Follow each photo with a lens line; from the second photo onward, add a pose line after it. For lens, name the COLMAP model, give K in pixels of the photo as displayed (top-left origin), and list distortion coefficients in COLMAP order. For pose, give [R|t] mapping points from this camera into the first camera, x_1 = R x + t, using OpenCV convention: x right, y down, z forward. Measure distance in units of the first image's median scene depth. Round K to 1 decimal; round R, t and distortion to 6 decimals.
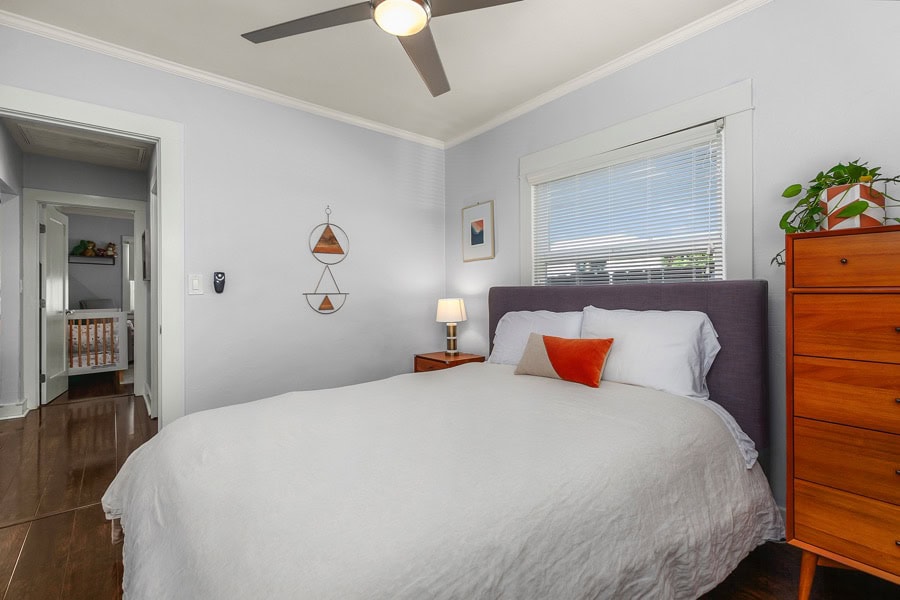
lens RADIAL K [[417.0, 0, 452.0], [0, 417.0, 293.5], [0, 0, 1]] dist [-0.001607, -0.000302]
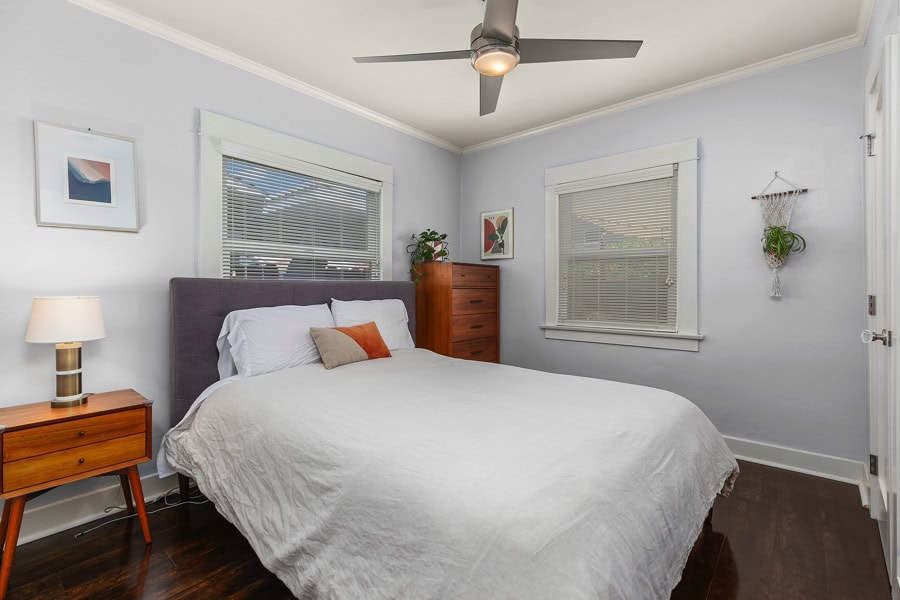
lens RADIAL K [[417.0, 0, 452.0], [0, 417.0, 293.5], [0, 0, 1]] dist [-0.001607, -0.000302]
pose [[-0.205068, -0.006222, 0.978728, -0.612507], [-0.000339, 0.999980, 0.006287, 0.005278], [-0.978748, 0.000957, -0.205066, 0.643349]]
